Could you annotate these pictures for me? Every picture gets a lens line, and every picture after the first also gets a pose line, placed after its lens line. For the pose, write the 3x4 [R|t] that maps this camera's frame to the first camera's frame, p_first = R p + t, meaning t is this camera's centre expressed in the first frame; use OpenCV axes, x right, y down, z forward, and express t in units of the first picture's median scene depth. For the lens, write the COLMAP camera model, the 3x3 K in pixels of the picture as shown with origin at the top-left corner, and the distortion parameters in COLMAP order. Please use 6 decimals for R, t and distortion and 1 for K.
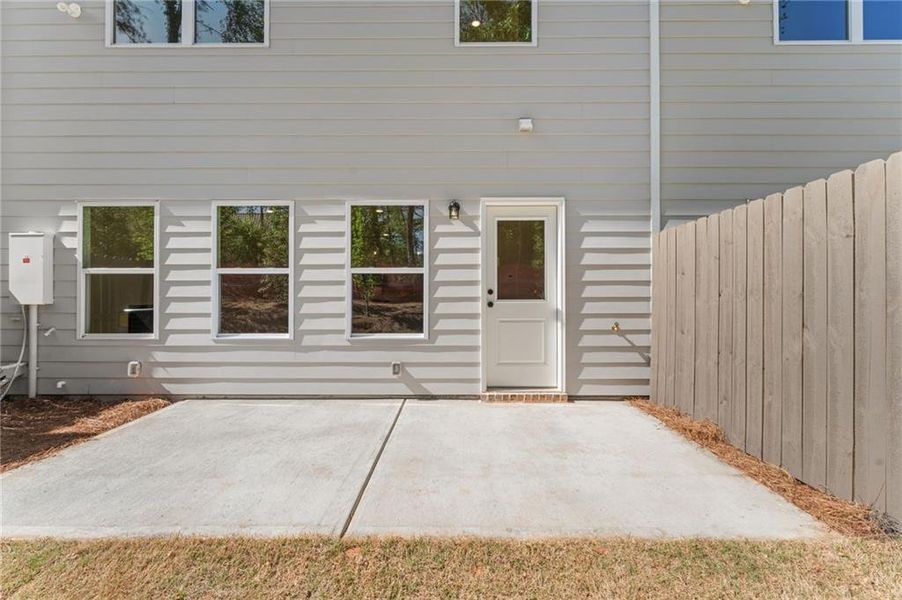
lens RADIAL K [[378.5, 0, 453.4], [0, 378.5, 291.6], [0, 0, 1]] dist [-0.001172, -0.000222]
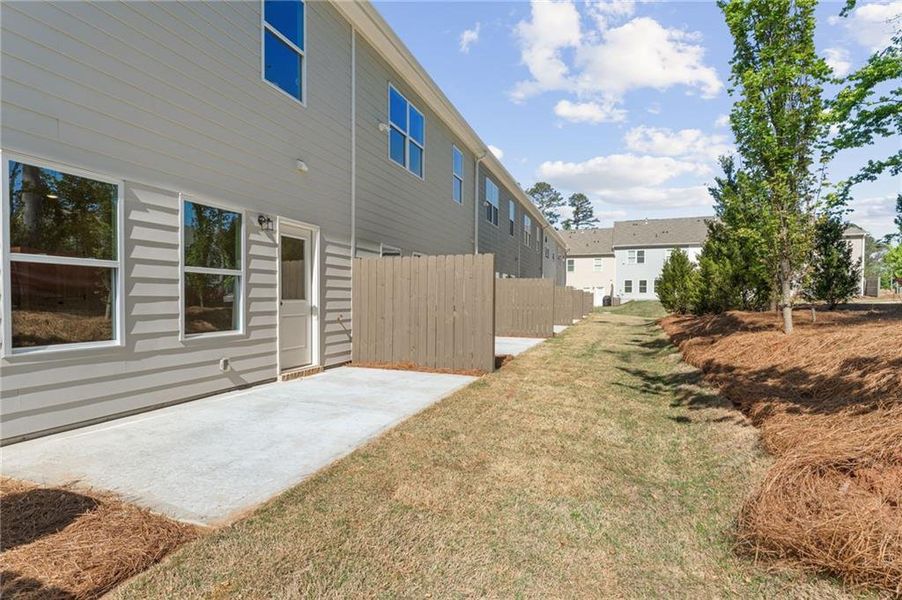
lens RADIAL K [[378.5, 0, 453.4], [0, 378.5, 291.6], [0, 0, 1]] dist [-0.001172, -0.000222]
pose [[0.384704, 0.022083, 0.922776, -0.878621], [-0.023053, 0.999632, -0.014311, 0.000041], [-0.922752, -0.015767, 0.385072, 0.004798]]
